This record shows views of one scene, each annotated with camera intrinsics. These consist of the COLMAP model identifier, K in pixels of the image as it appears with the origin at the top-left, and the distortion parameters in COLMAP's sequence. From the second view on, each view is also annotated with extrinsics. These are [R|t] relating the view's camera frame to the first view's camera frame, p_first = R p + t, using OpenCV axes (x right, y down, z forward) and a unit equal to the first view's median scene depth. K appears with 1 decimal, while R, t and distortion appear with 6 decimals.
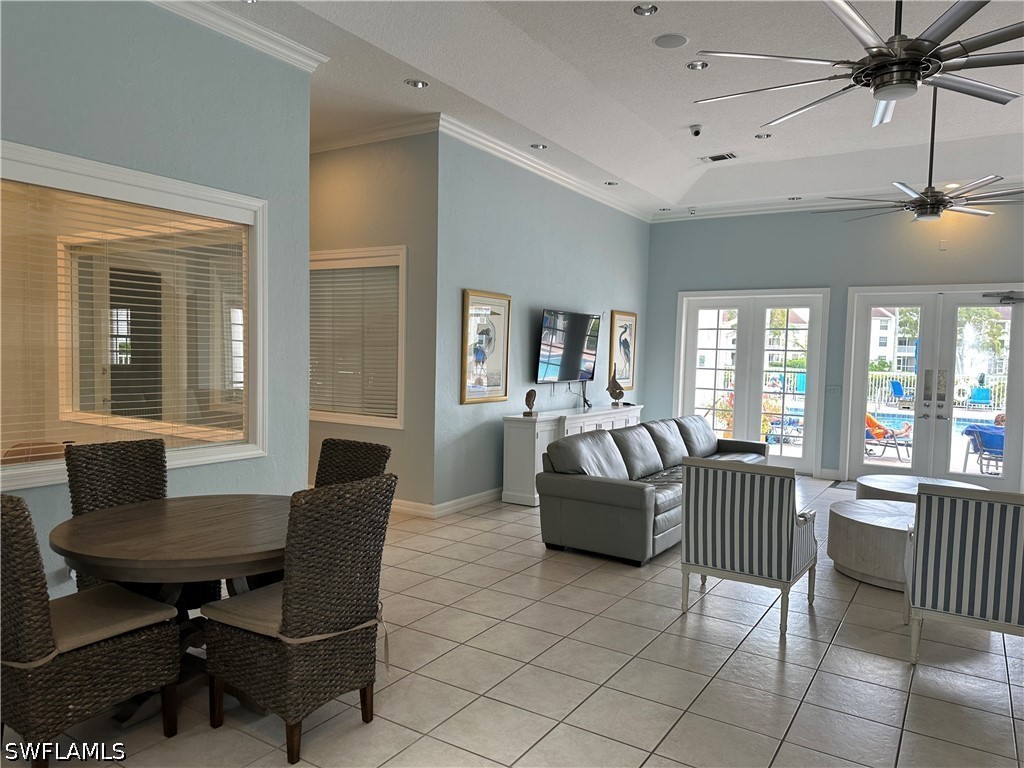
lens RADIAL K [[712.6, 0, 516.5], [0, 712.6, 383.2], [0, 0, 1]] dist [0.060175, -0.093895]
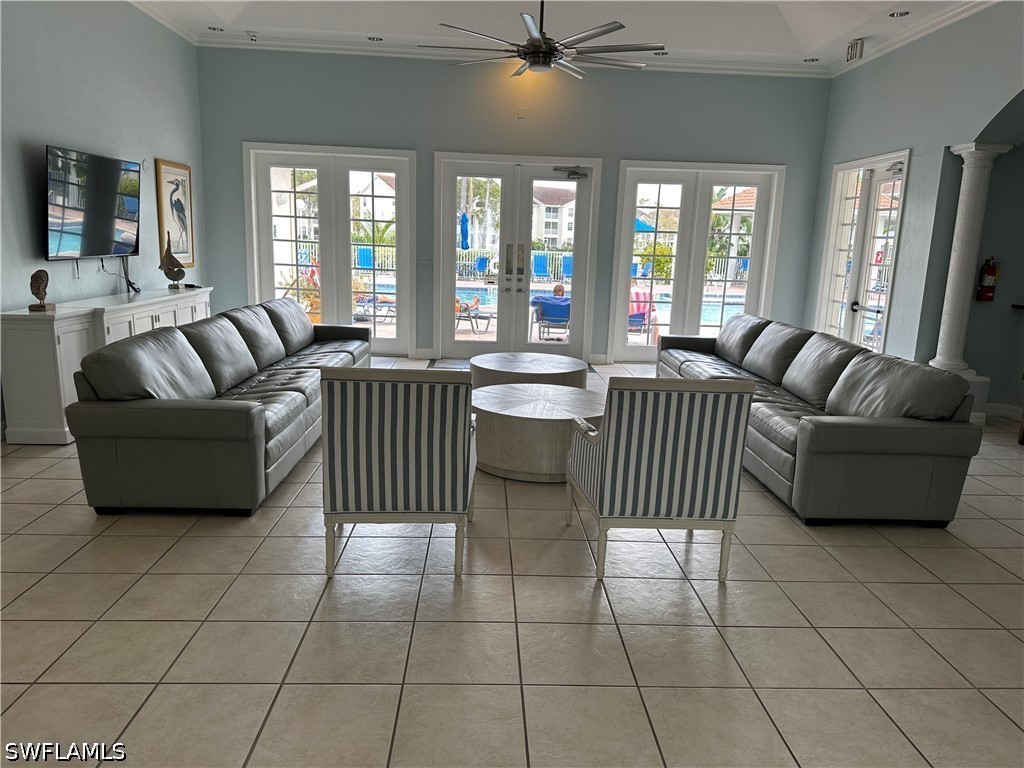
lens RADIAL K [[712.6, 0, 516.5], [0, 712.6, 383.2], [0, 0, 1]] dist [0.060175, -0.093895]
pose [[0.823767, -0.107277, 0.556686, 0.003131], [0.010674, 0.984695, 0.173961, 0.001256], [-0.566828, -0.137361, 0.812304, 0.176442]]
